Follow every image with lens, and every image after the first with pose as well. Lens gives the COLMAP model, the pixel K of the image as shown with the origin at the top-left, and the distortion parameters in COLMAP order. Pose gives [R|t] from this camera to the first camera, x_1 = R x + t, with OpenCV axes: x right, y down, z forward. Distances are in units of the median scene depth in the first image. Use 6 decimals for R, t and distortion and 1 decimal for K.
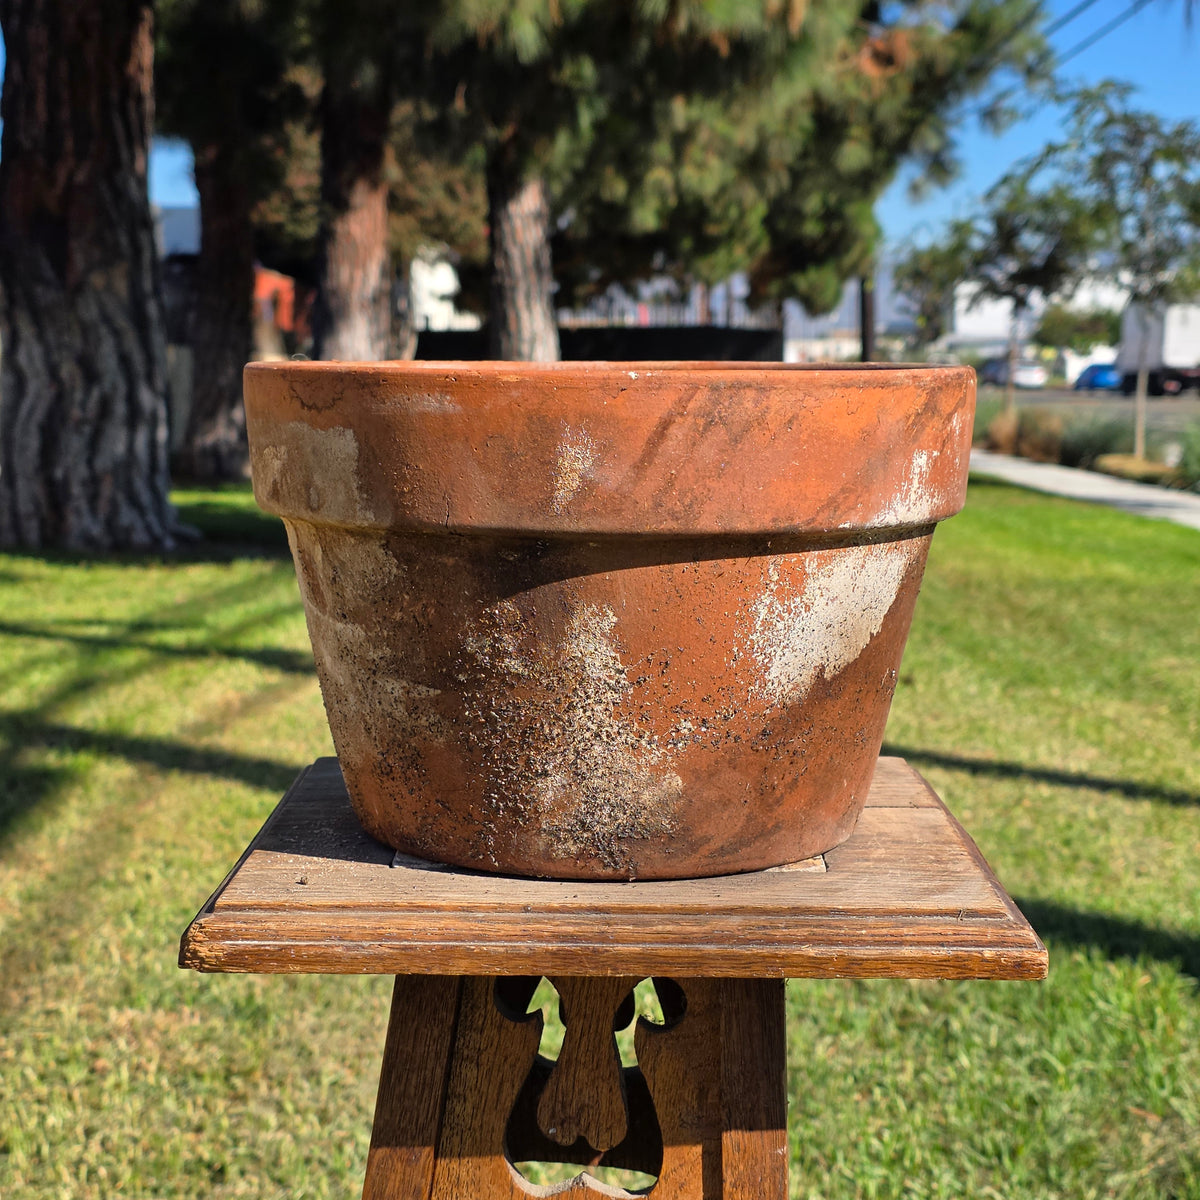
lens RADIAL K [[2214.9, 0, 556.4], [0, 2214.9, 600.8], [0, 0, 1]] dist [0.051217, -0.436219]
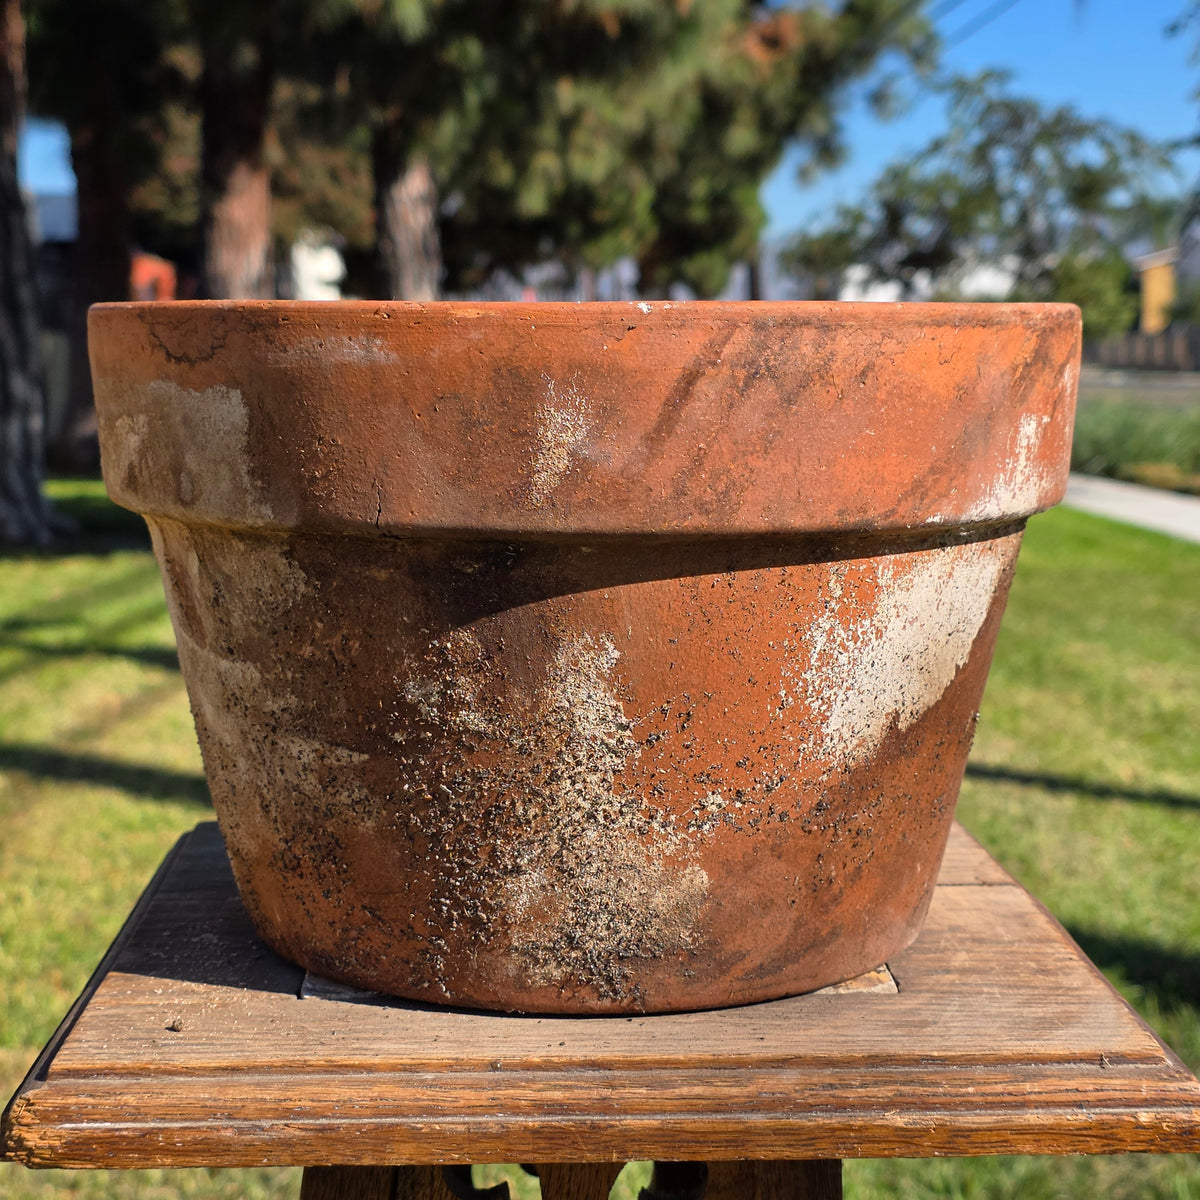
lens RADIAL K [[2221.4, 0, 585.6], [0, 2221.4, 567.4], [0, 0, 1]] dist [0.110748, -0.624638]
pose [[0.997952, -0.010589, 0.063090, -0.026773], [0.011199, 0.999894, -0.009318, -0.012398], [-0.062985, 0.010006, 0.997964, 0.276878]]
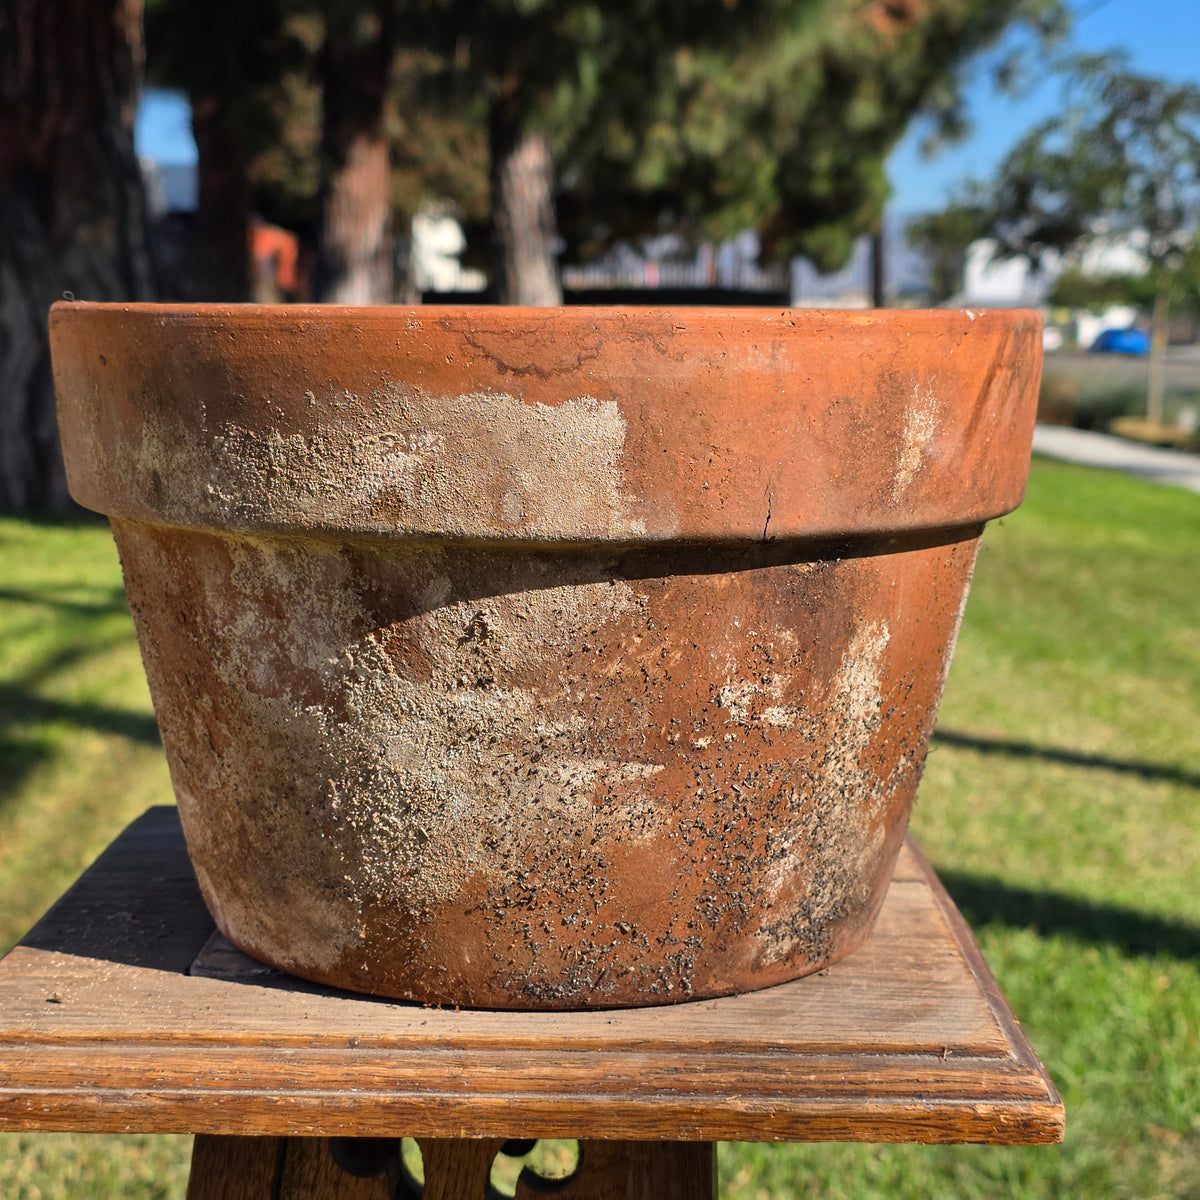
lens RADIAL K [[2244.4, 0, 581.9], [0, 2244.4, 601.6], [0, 0, 1]] dist [0.048681, -0.272400]
pose [[0.999963, 0.002167, 0.008279, 0.053537], [-0.002299, 0.999870, 0.015989, -0.017794], [-0.008244, -0.016008, 0.999838, 0.251170]]
